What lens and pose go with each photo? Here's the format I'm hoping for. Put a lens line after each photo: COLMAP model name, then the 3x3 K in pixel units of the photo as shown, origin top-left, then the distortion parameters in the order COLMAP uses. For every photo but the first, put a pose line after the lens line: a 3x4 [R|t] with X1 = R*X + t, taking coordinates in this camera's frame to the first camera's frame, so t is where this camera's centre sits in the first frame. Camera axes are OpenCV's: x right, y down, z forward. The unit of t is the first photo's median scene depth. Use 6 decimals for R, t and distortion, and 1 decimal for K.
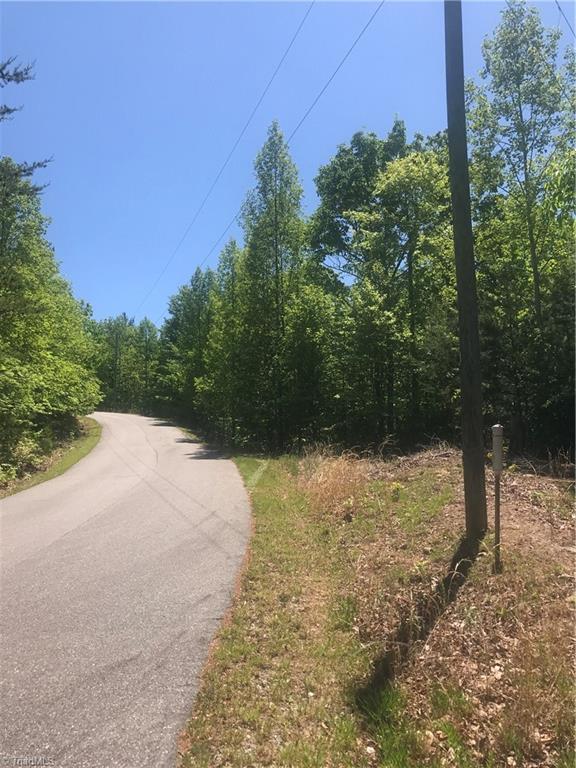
lens RADIAL K [[631.8, 0, 286.5], [0, 631.8, 389.0], [0, 0, 1]] dist [-0.007609, -0.004433]
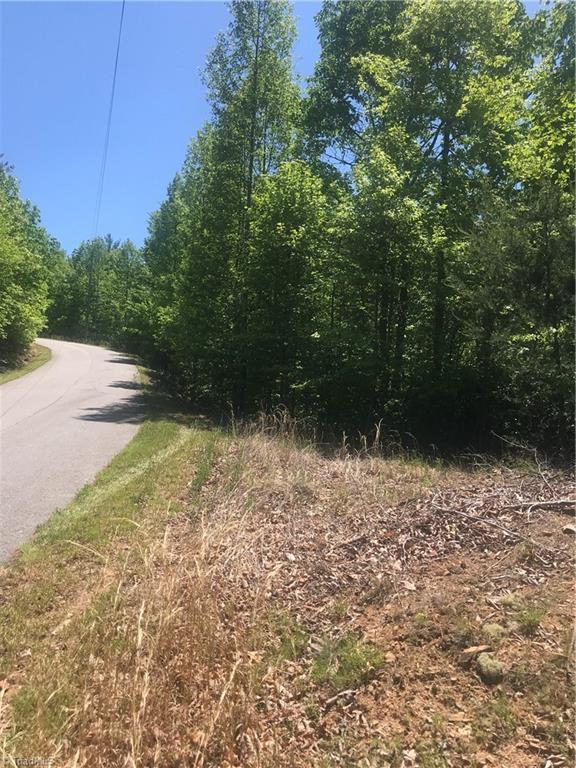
lens RADIAL K [[631.8, 0, 291.4], [0, 631.8, 381.4], [0, 0, 1]] dist [-0.007609, -0.004433]
pose [[0.997674, 0.068080, 0.003363, 0.043362], [-0.068140, 0.994833, 0.075261, 0.009181], [0.001779, -0.075315, 0.997158, 0.291670]]
